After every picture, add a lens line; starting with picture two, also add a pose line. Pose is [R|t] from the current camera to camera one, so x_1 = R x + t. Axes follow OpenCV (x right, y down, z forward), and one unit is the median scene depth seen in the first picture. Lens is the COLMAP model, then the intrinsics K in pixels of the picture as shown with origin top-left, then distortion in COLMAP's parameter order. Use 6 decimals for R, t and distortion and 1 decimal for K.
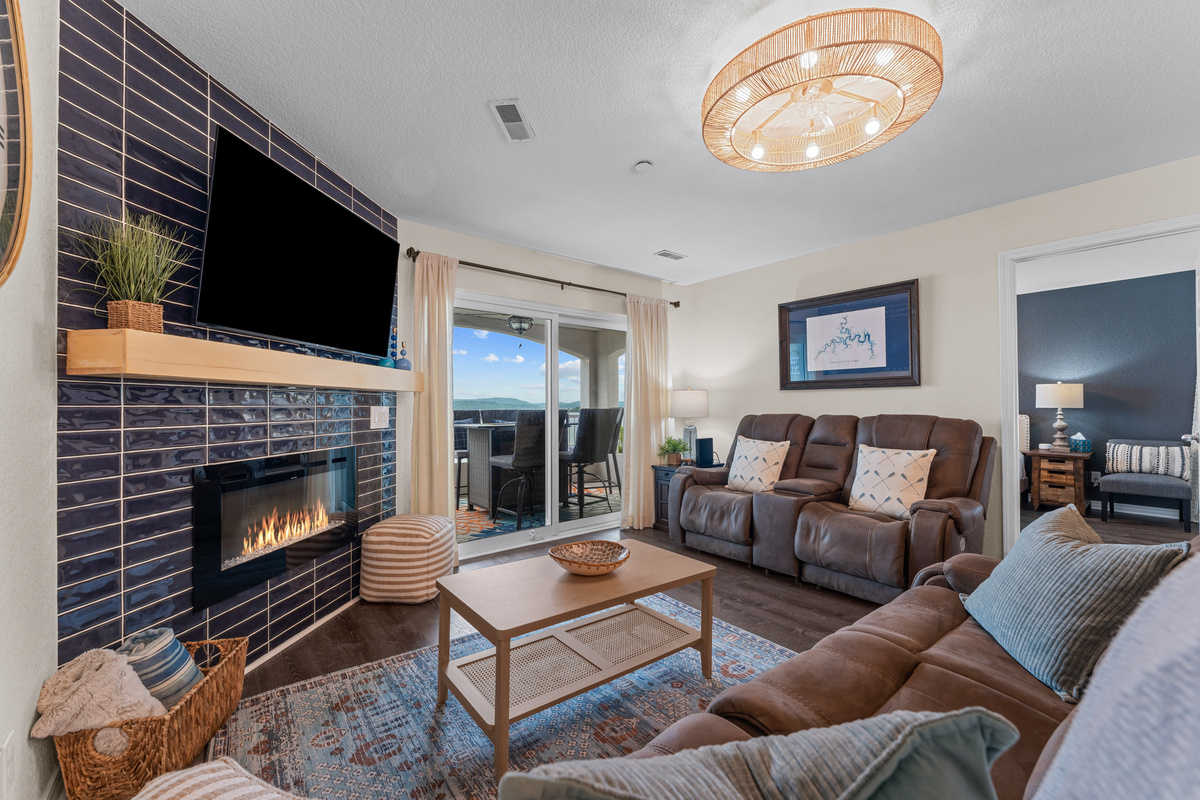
lens RADIAL K [[476.4, 0, 600.0], [0, 476.4, 400.0], [0, 0, 1]] dist [-0.000399, -0.000041]
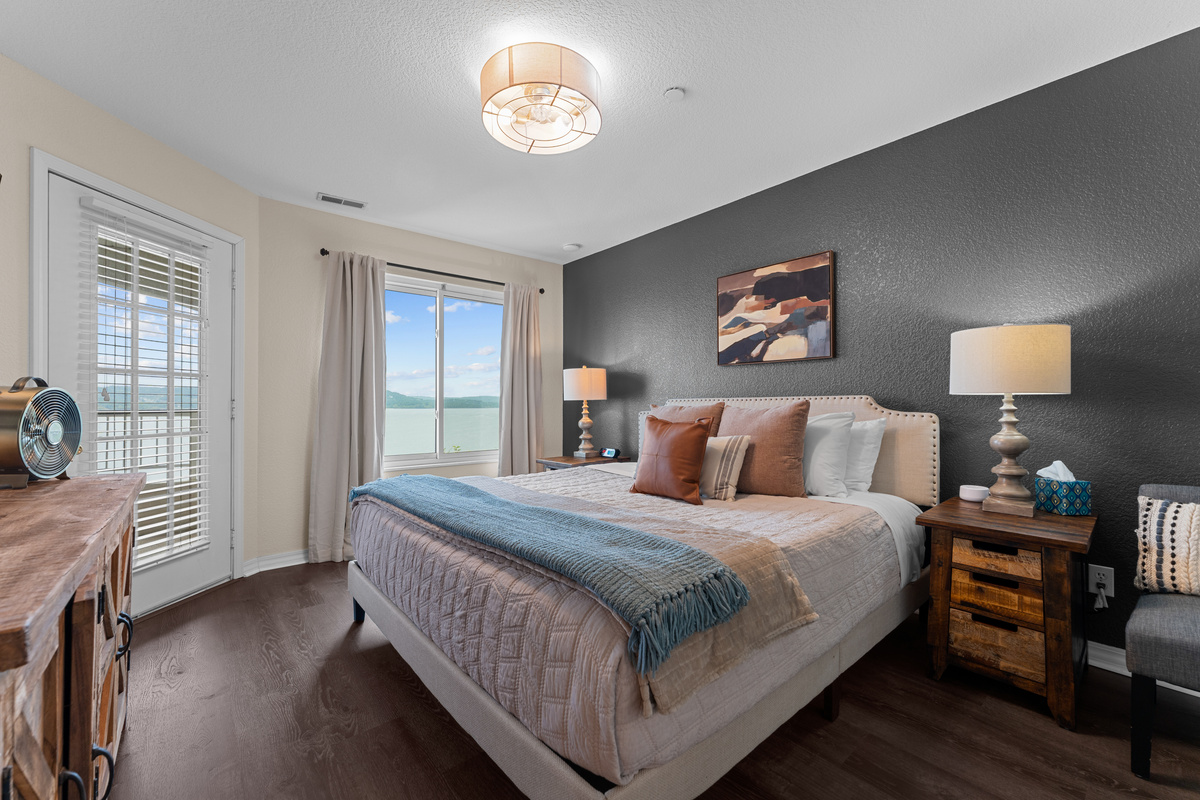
lens RADIAL K [[476.4, 0, 600.0], [0, 476.4, 400.0], [0, 0, 1]] dist [-0.000399, -0.000041]
pose [[0.999574, 0.001649, 0.029126, 0.652115], [-0.001973, 0.999936, 0.011096, 0.017729], [-0.029106, -0.011149, 0.999514, 0.653955]]
